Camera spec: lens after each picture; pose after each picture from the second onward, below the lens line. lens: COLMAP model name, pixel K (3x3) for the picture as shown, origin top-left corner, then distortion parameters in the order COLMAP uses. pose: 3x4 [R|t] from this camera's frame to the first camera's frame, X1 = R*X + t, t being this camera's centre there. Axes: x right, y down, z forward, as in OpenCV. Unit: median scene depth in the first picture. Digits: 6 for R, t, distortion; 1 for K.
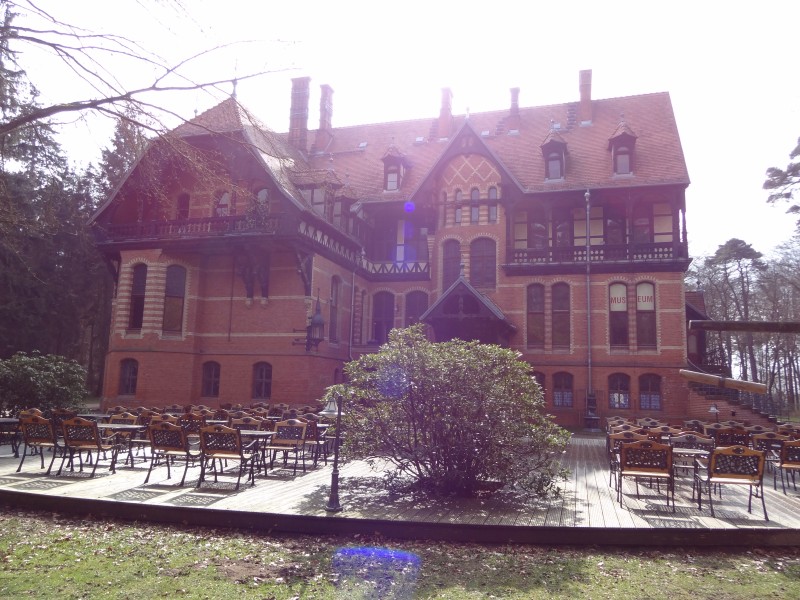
lens RADIAL K [[612.4, 0, 396.9], [0, 612.4, 298.4], [0, 0, 1]] dist [0.002459, 0.002652]
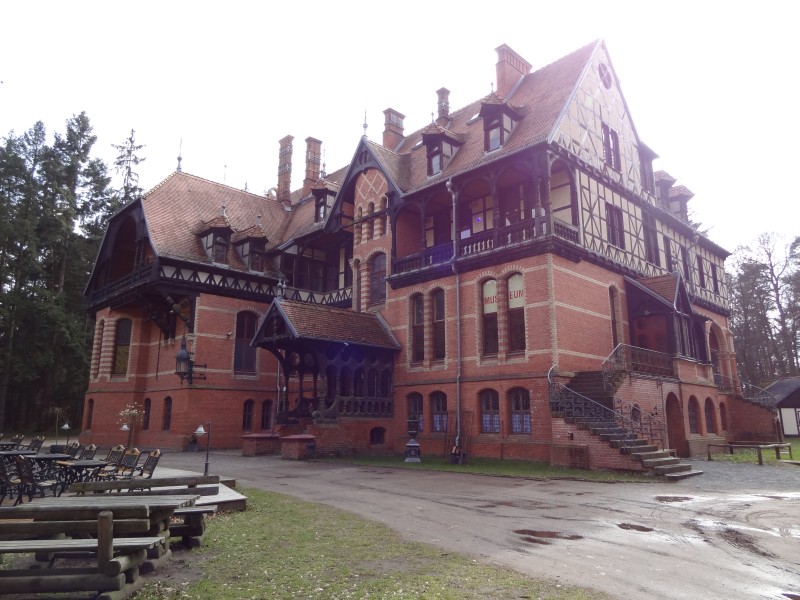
lens RADIAL K [[561.9, 0, 398.3], [0, 561.9, 297.9], [0, 0, 1]] dist [0.005780, -0.000726]
pose [[0.875969, -0.130656, -0.464336, 0.609389], [0.095491, 0.990537, -0.098577, 0.063620], [0.472822, 0.042011, 0.880156, 0.277603]]
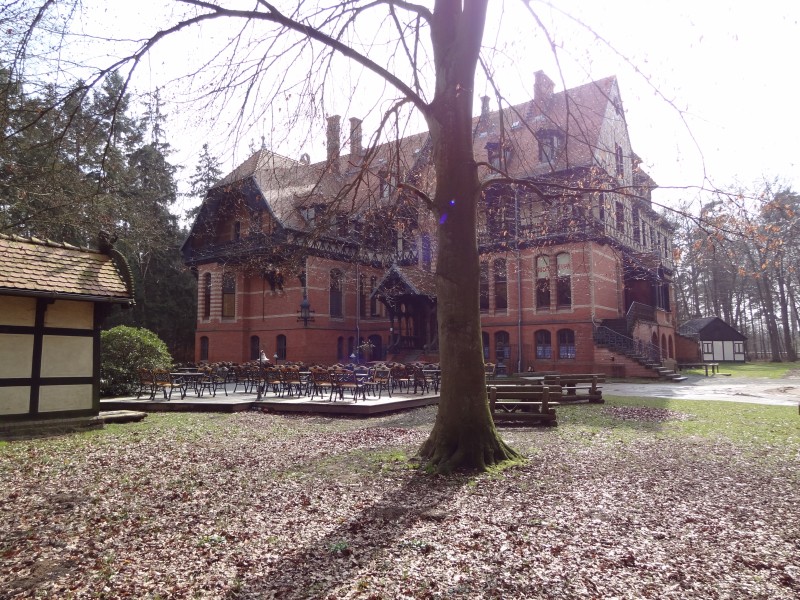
lens RADIAL K [[561.9, 0, 395.8], [0, 561.9, 296.6], [0, 0, 1]] dist [0.005780, -0.000726]
pose [[0.937706, -0.070281, -0.340247, 0.465679], [0.085054, 0.995963, 0.028682, -0.000257], [0.336858, -0.055835, 0.939898, -0.140792]]
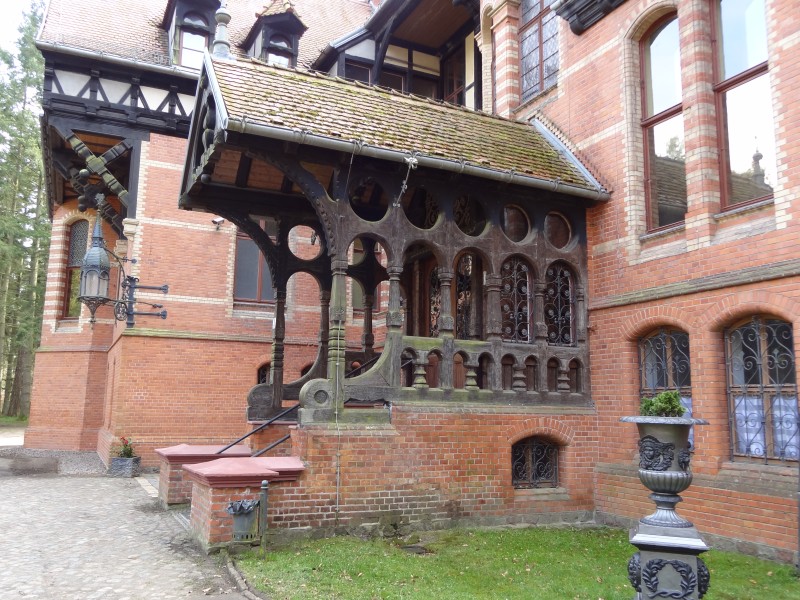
lens RADIAL K [[682.3, 0, 391.2], [0, 682.3, 298.9], [0, 0, 1]] dist [-0.000465, 0.003111]
pose [[0.675713, -0.134052, -0.724874, 0.370699], [0.111141, 0.990612, -0.079592, 0.121750], [0.728738, -0.026782, 0.684268, 0.726988]]
